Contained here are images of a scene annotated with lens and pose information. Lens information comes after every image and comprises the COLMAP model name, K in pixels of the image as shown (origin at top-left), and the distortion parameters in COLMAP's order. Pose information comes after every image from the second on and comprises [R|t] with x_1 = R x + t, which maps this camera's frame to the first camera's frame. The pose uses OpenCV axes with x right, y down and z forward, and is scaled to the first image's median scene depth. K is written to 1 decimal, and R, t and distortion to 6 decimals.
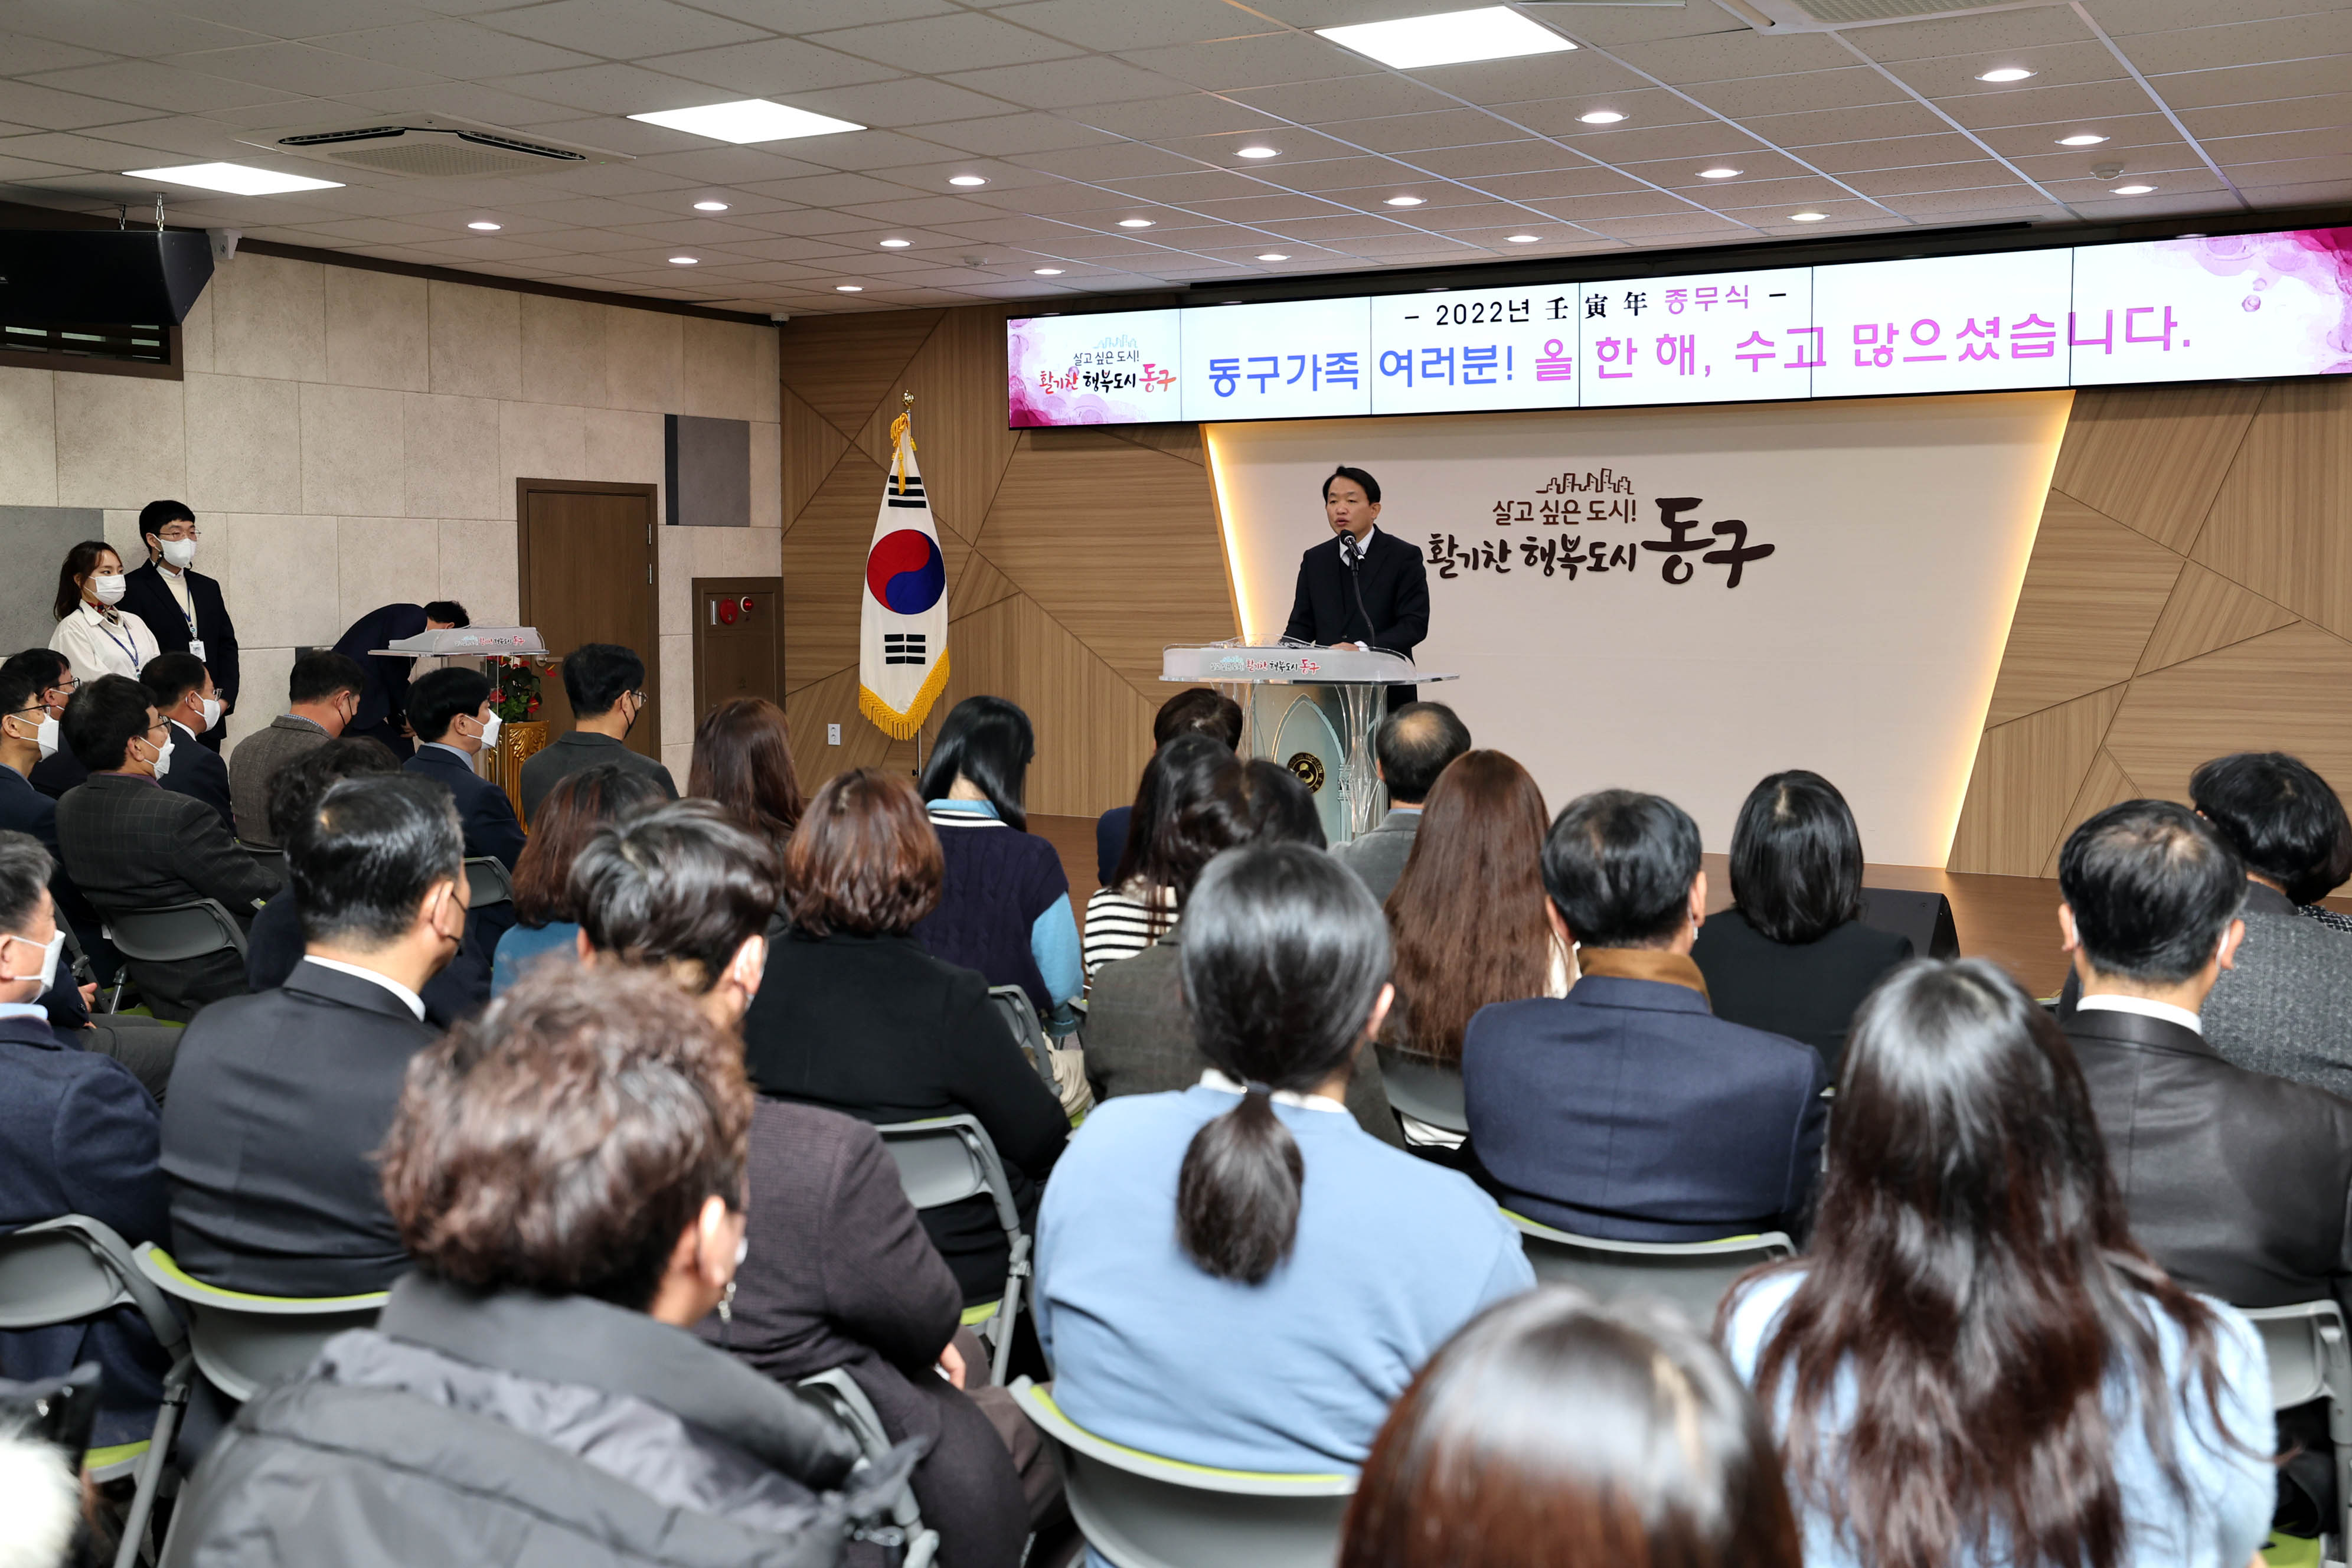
lens RADIAL K [[2352.7, 0, 1195.0], [0, 2352.7, 718.1], [0, 0, 1]] dist [0.069562, 0.000000]
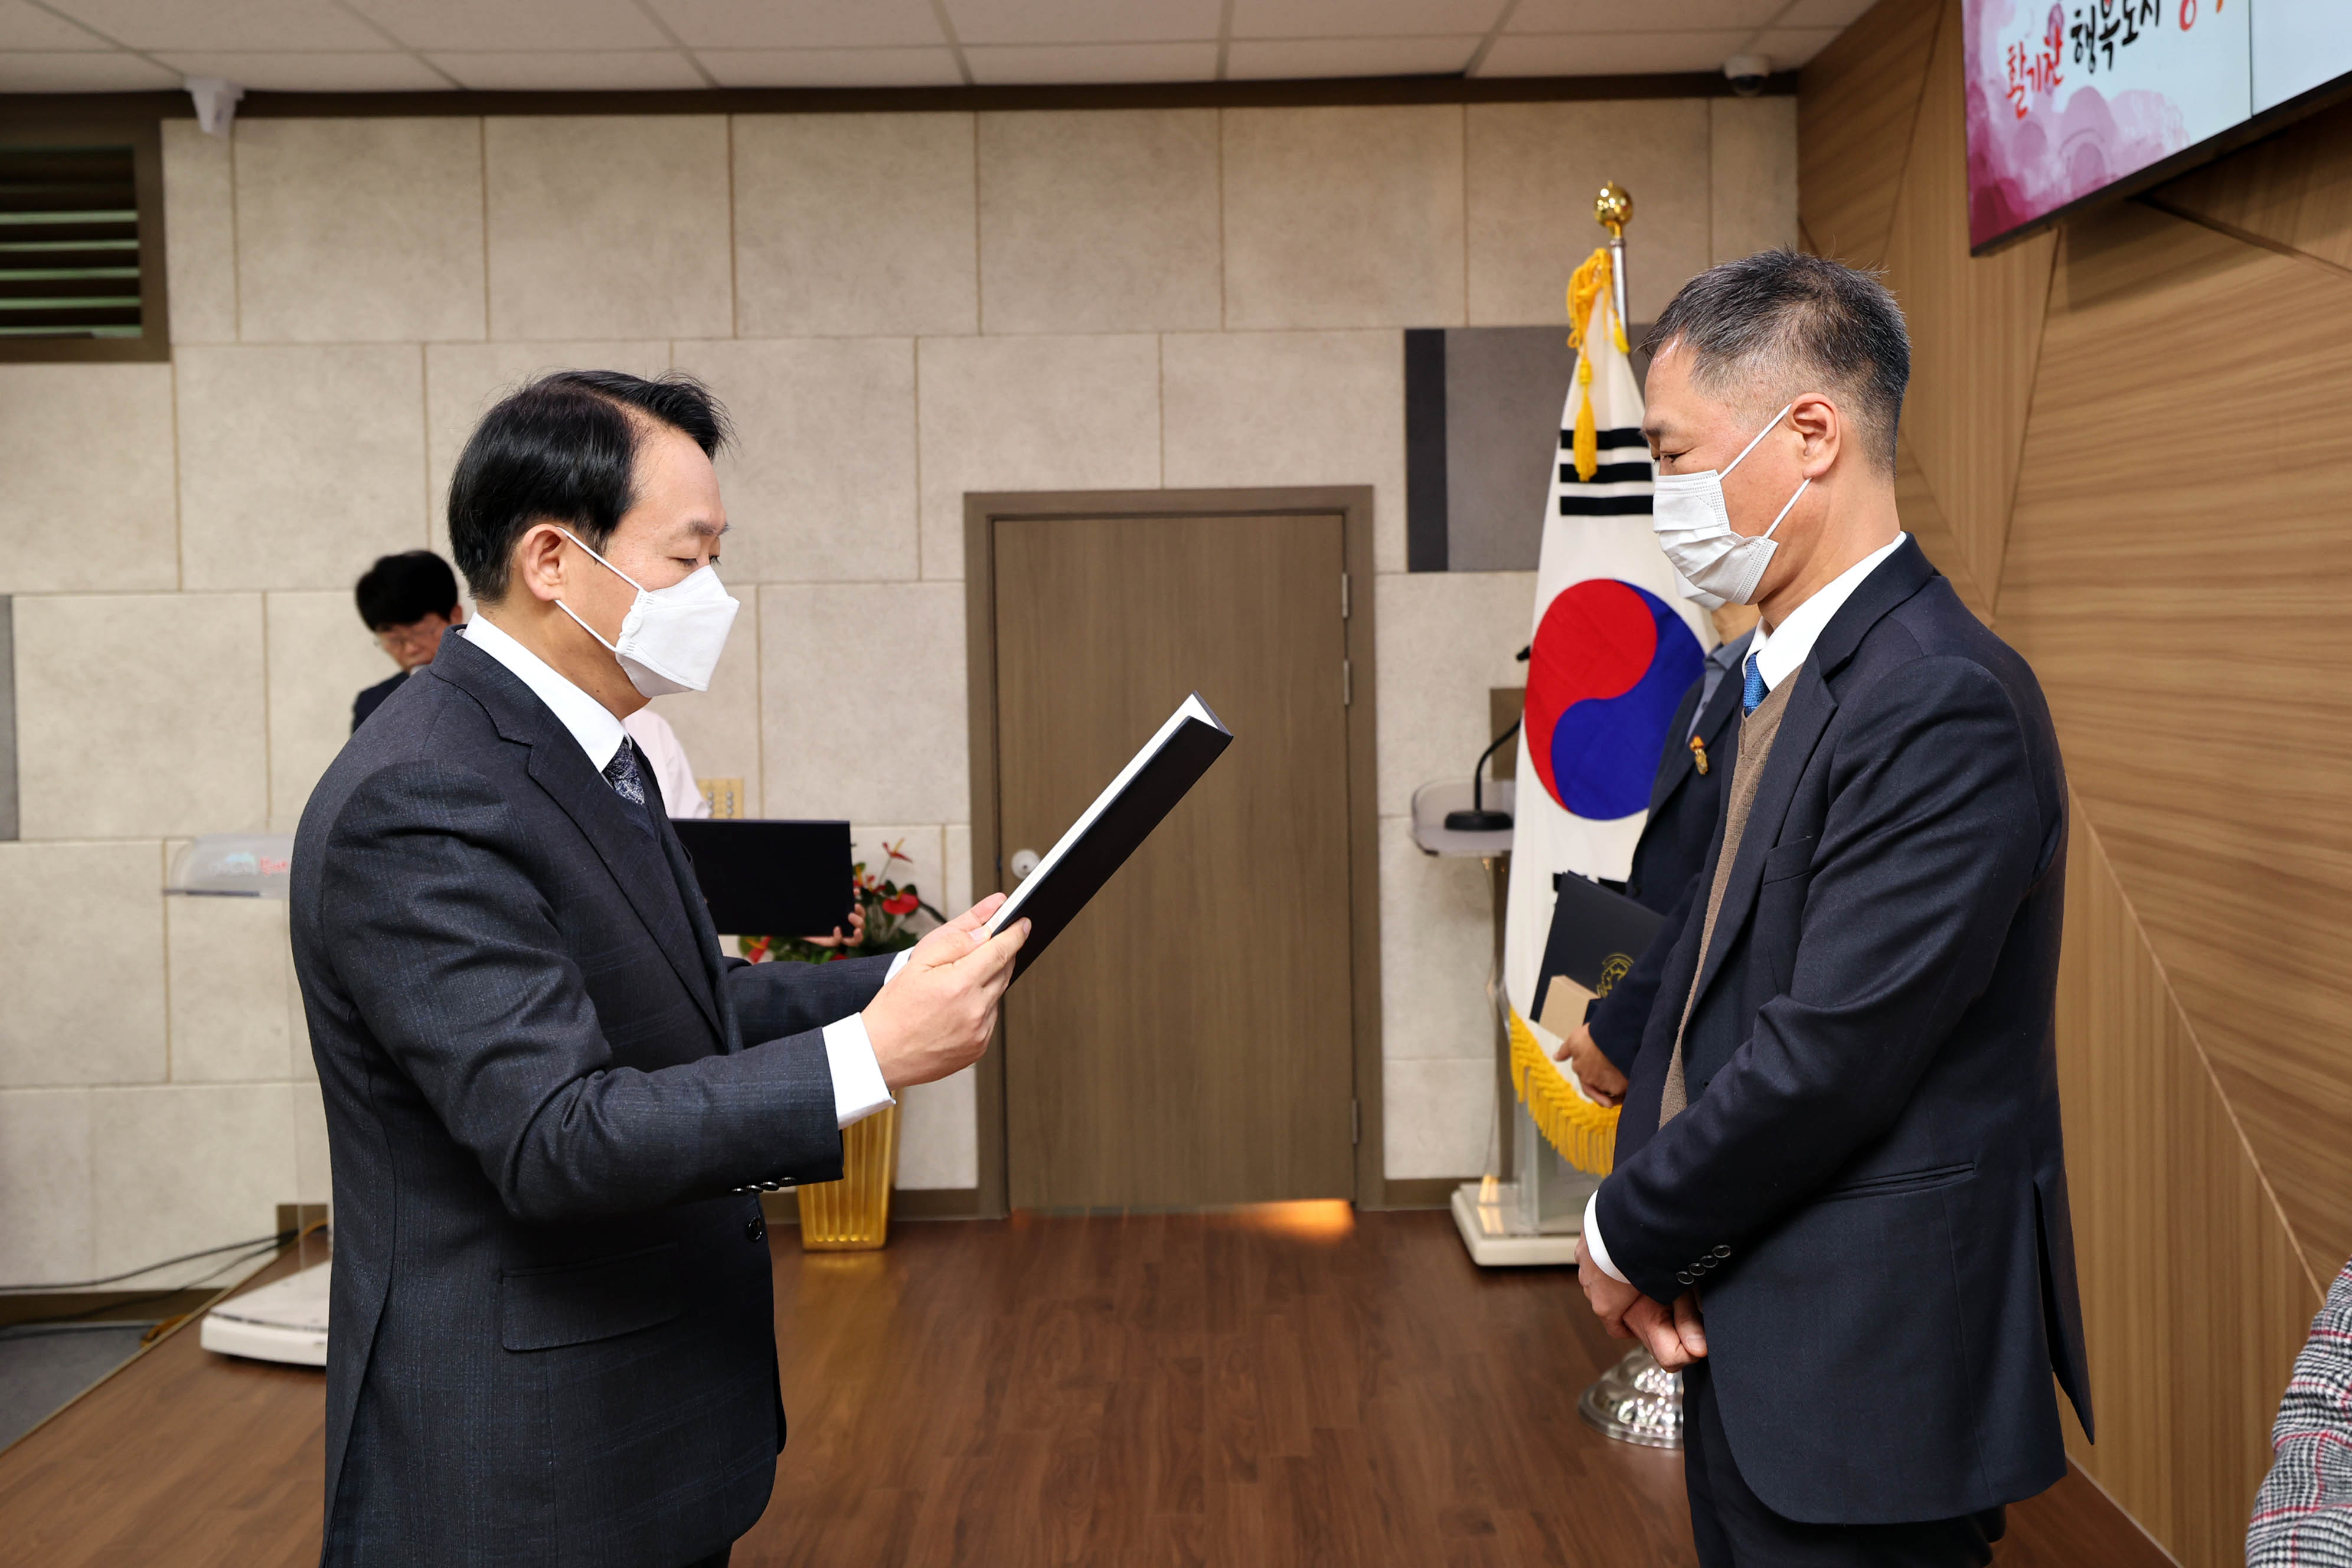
lens RADIAL K [[2309.9, 0, 1211.3], [0, 2309.9, 655.4], [0, 0, 1]] dist [0.046492, 0.000000]
pose [[0.498839, 0.012139, -0.866610, 0.160470], [-0.037654, 0.999261, -0.007678, -0.069077], [0.865876, 0.036461, 0.498928, 0.843050]]
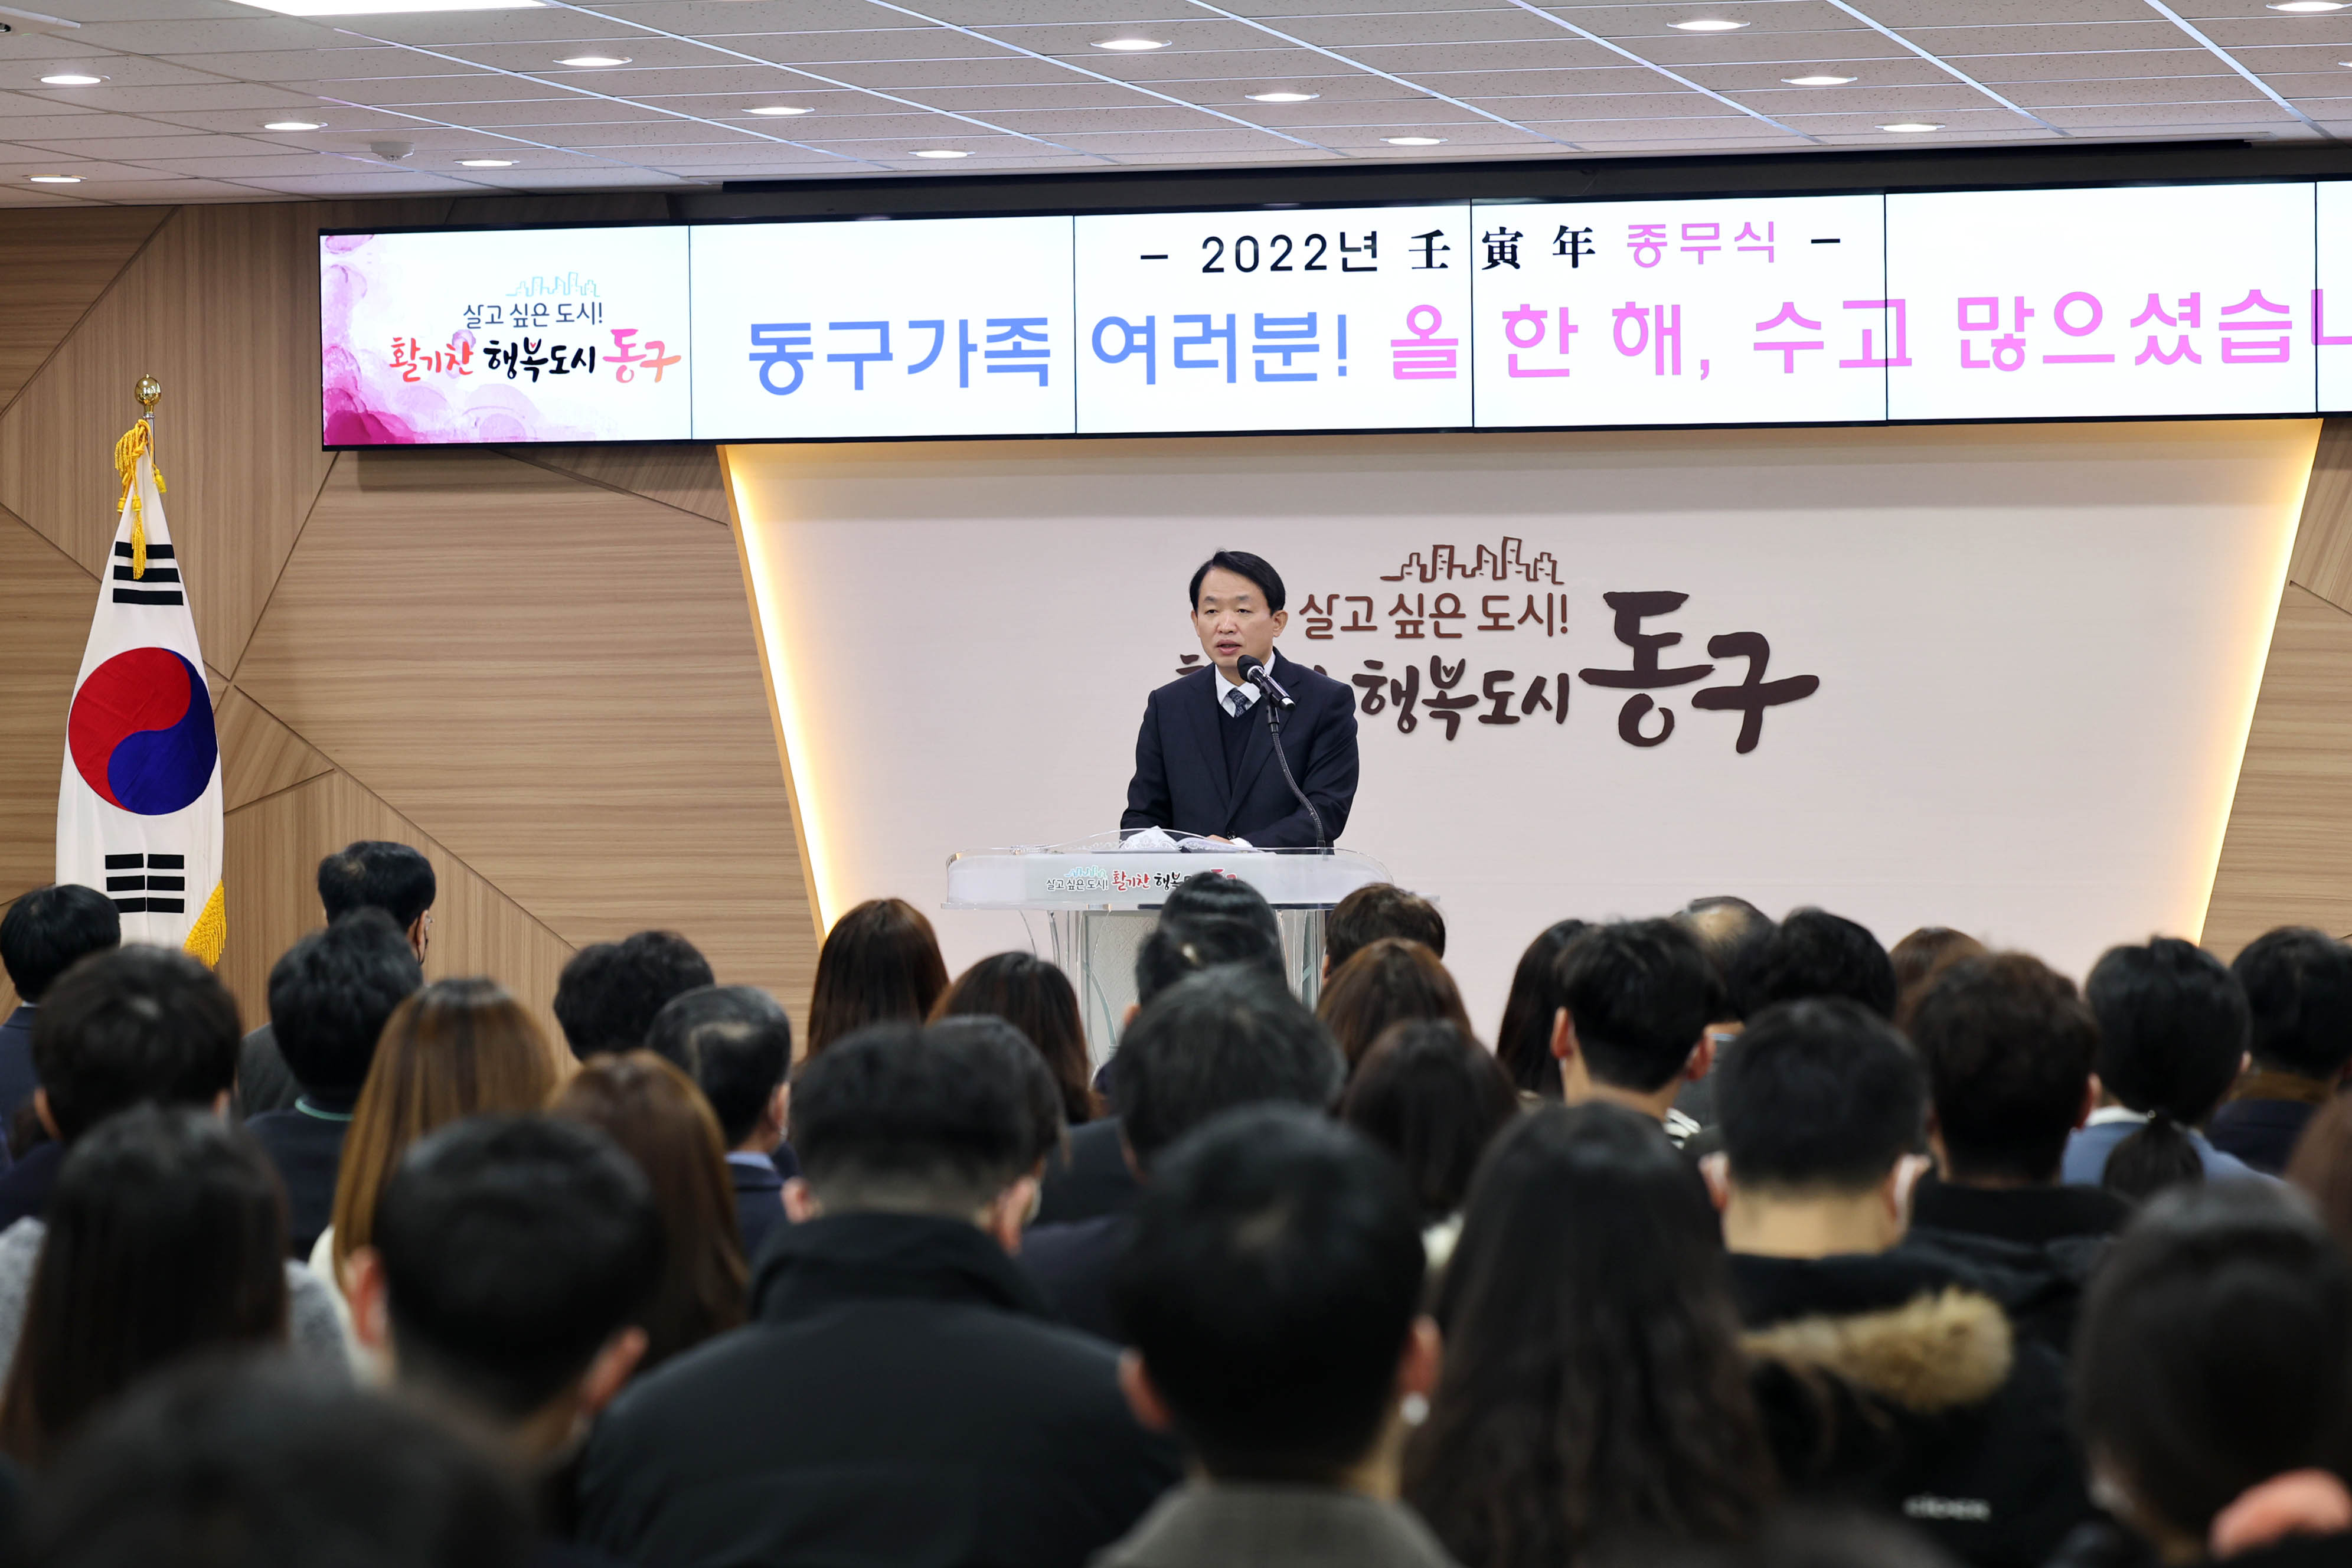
lens RADIAL K [[6533.1, 0, 1171.9], [0, 6533.1, 777.5], [0, 0, 1]] dist [0.053278, 0.000000]
pose [[0.972928, -0.006271, 0.231022, -0.253026], [0.018536, 0.998529, -0.050957, 0.025833], [-0.230362, 0.053860, 0.971613, -0.453554]]
